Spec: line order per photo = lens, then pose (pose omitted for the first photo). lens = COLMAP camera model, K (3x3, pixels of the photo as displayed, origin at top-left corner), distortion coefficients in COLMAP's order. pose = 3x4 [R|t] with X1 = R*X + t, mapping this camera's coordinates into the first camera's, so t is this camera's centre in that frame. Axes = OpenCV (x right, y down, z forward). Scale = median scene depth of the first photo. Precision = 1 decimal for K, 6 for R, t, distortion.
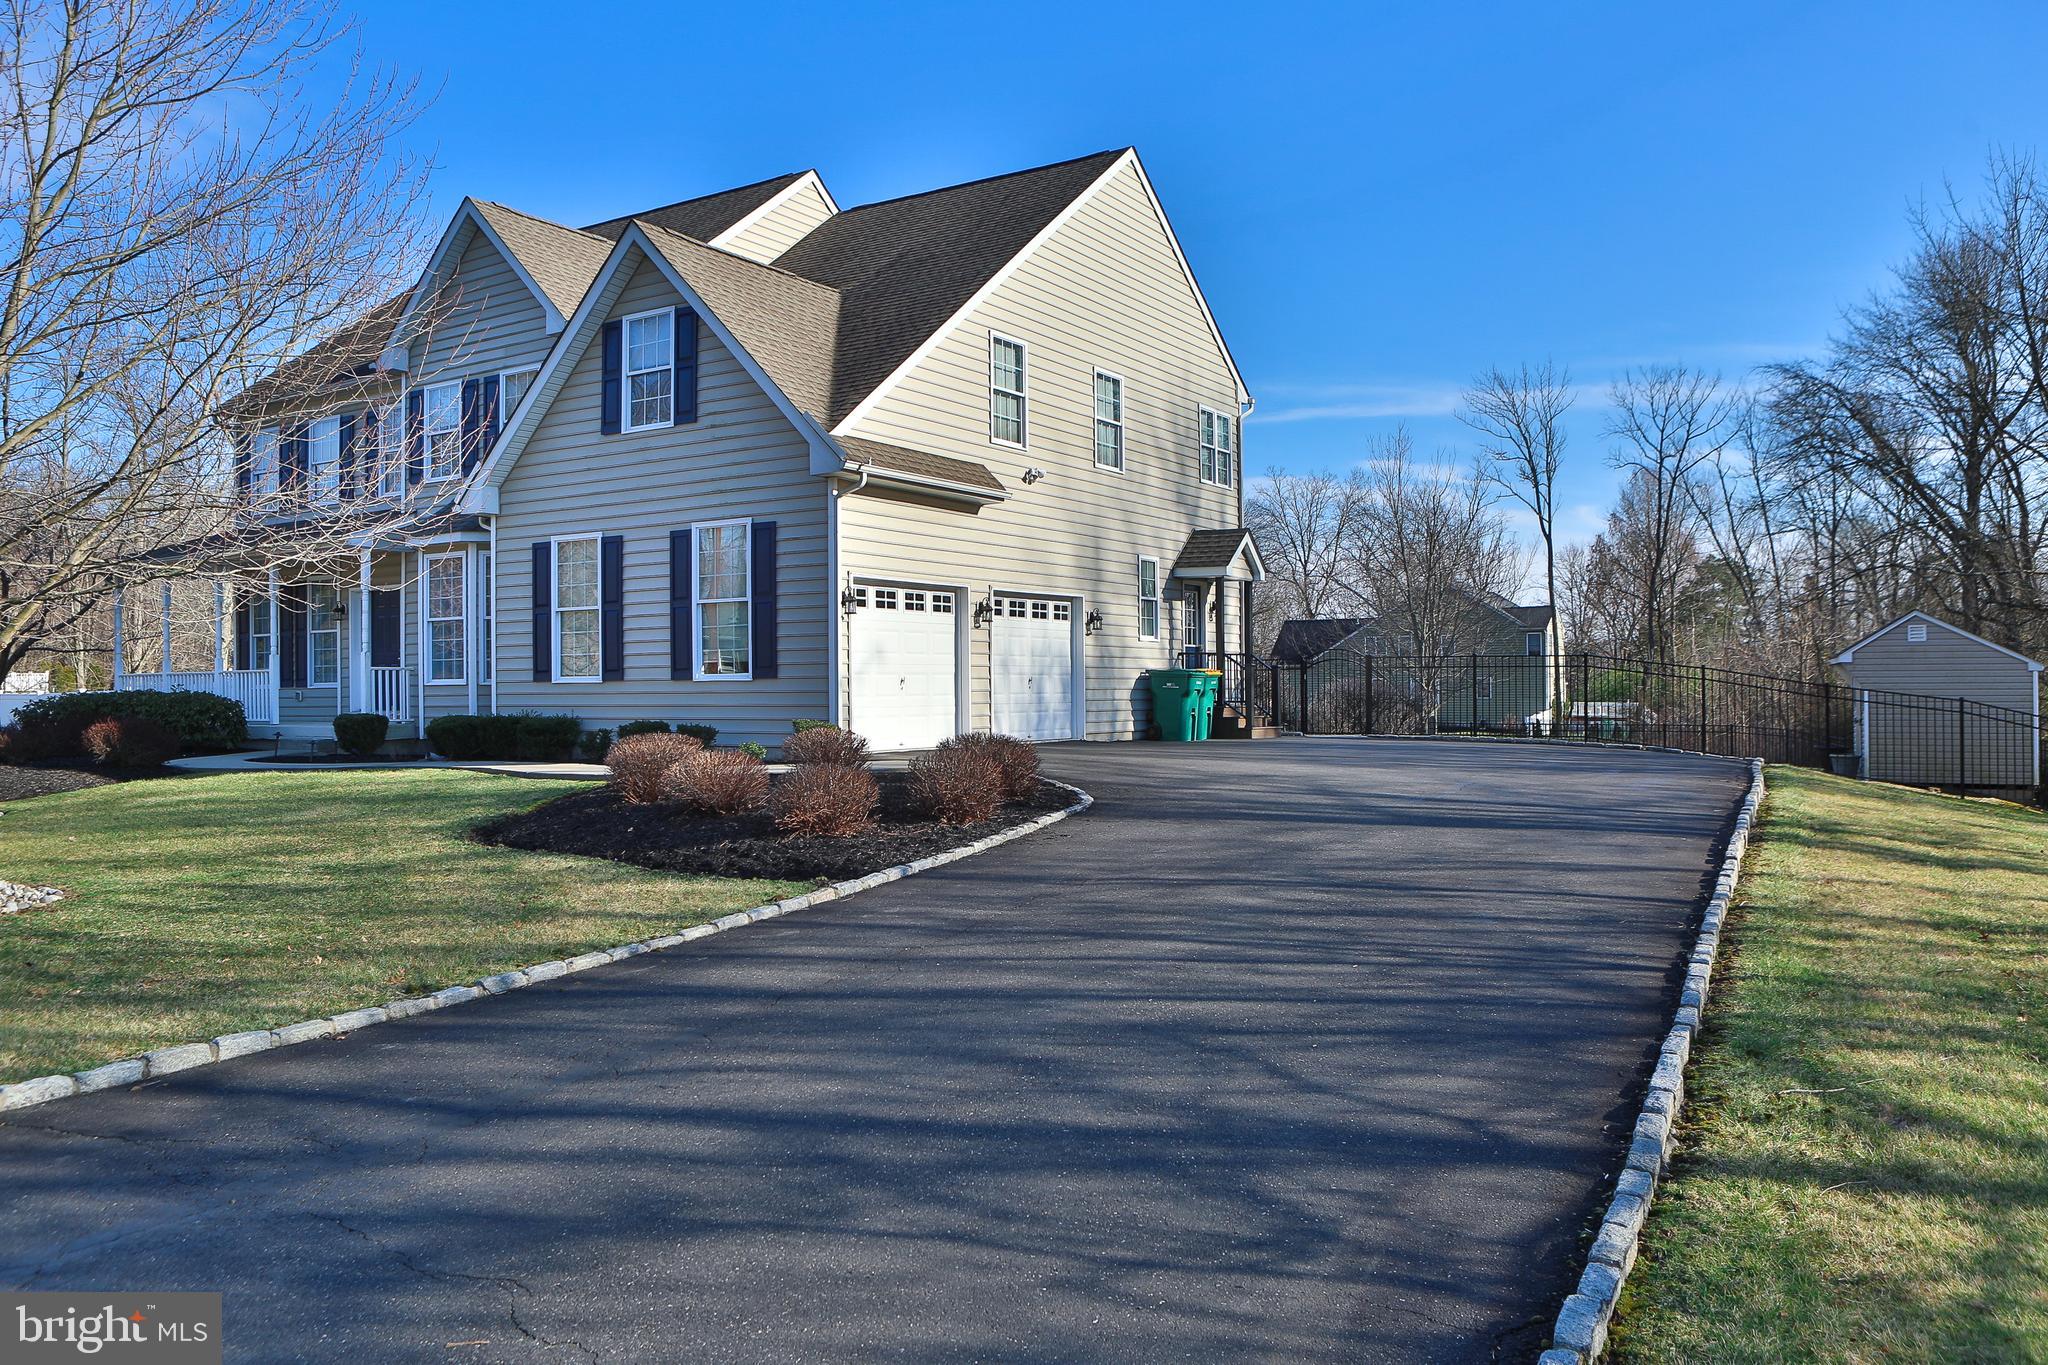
lens RADIAL K [[1480.1, 0, 1027.2], [0, 1480.1, 665.7], [0, 0, 1]] dist [-0.046704, -0.000837]
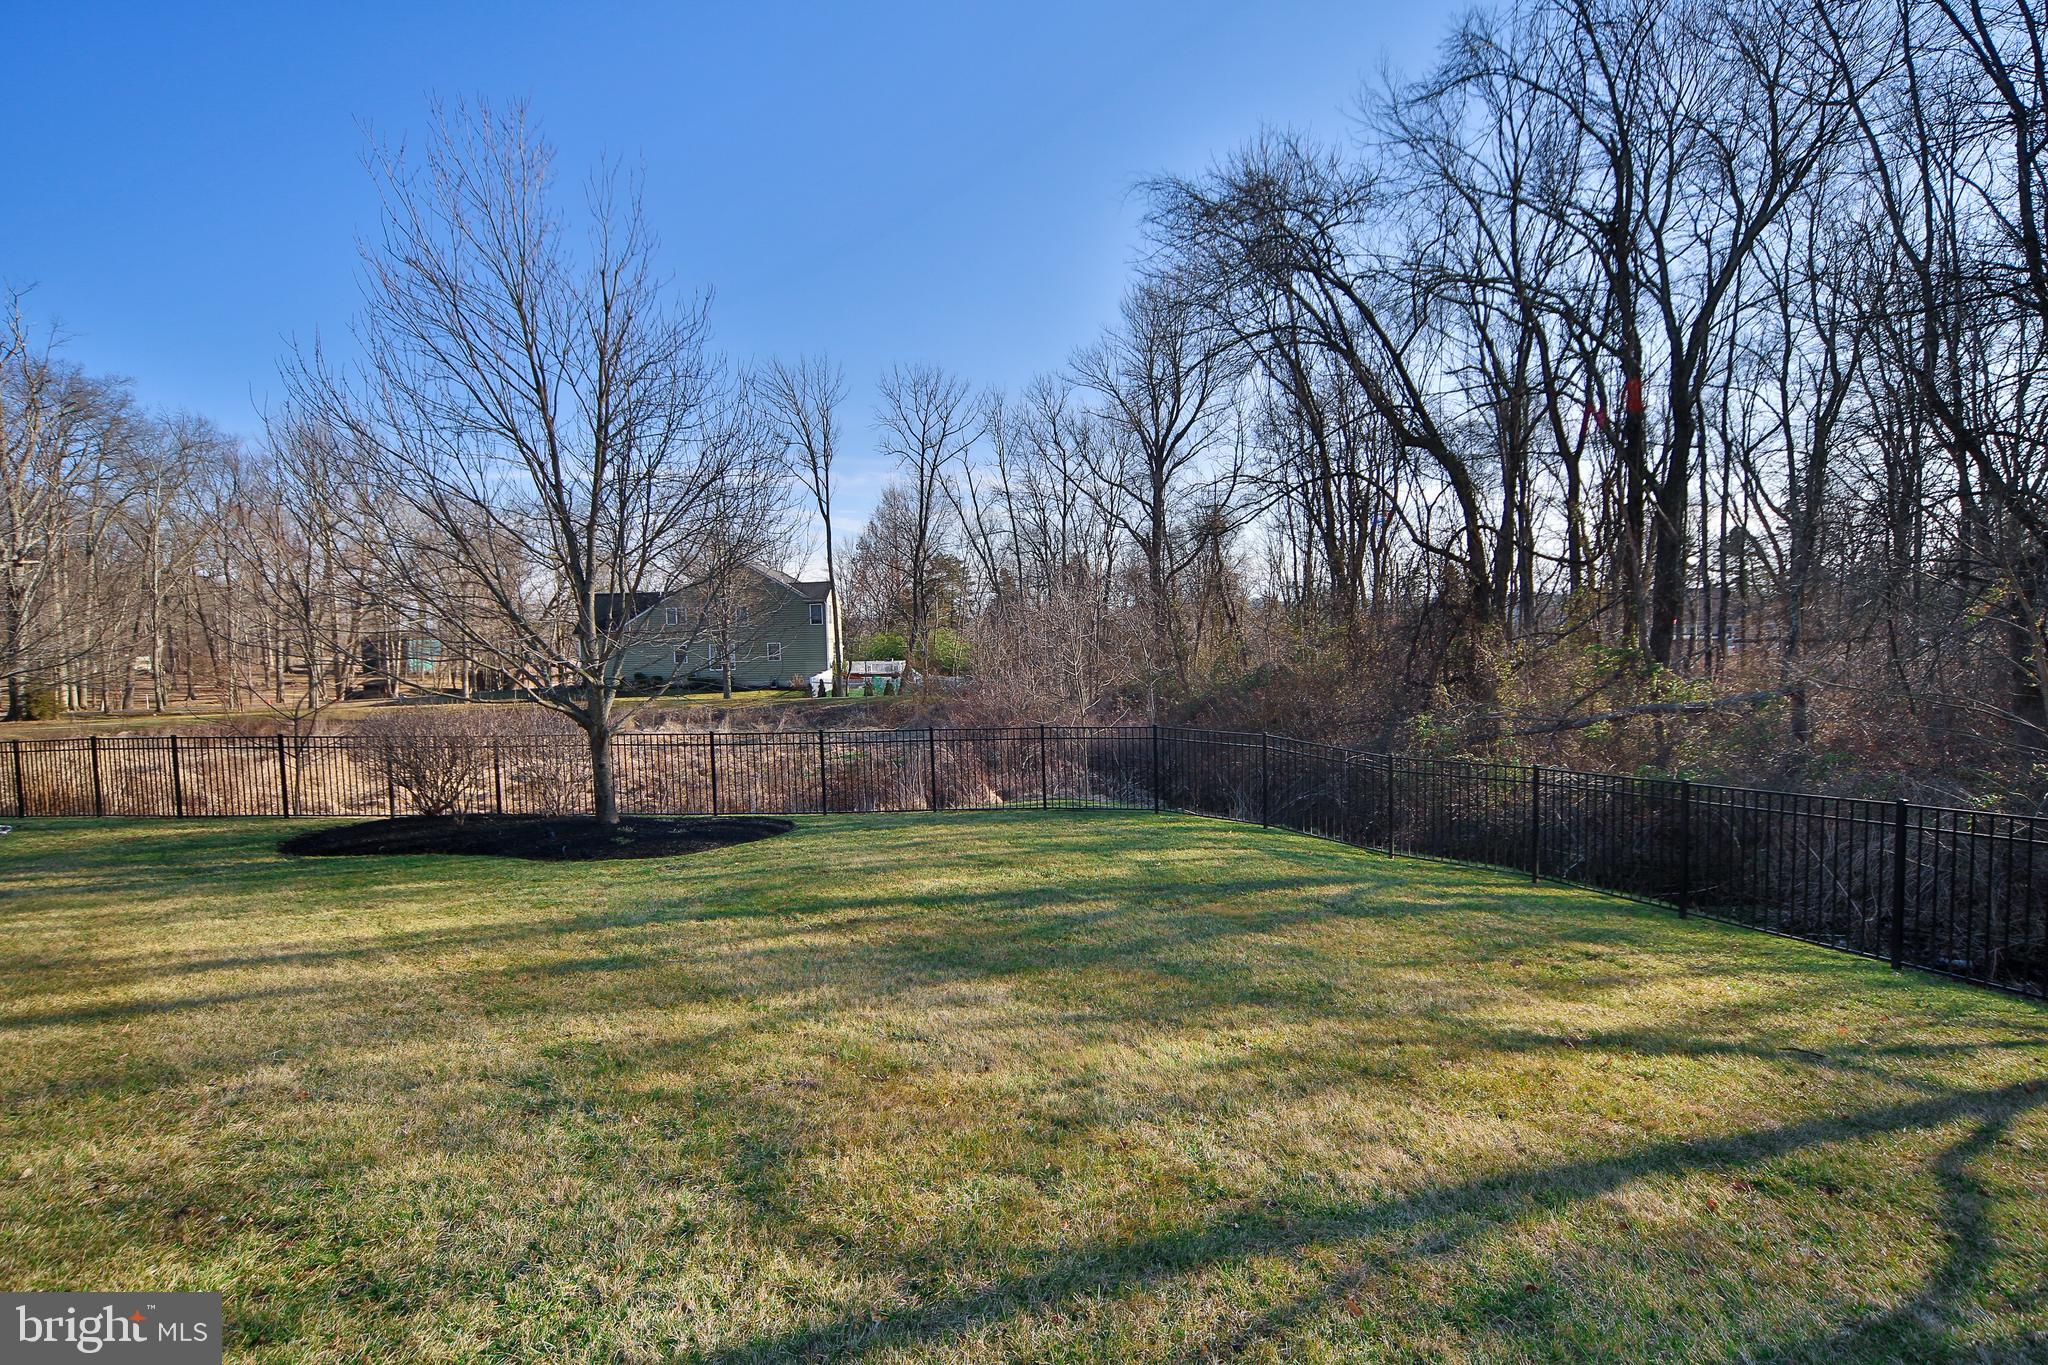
lens RADIAL K [[887.9, 0, 1030.2], [0, 887.9, 677.3], [0, 0, 1]] dist [0.000029, -0.000007]
pose [[0.844739, -0.037358, 0.533873, 0.114020], [0.009555, 0.998454, 0.054749, -0.001527], [-0.535093, -0.041147, 0.843790, 0.325970]]
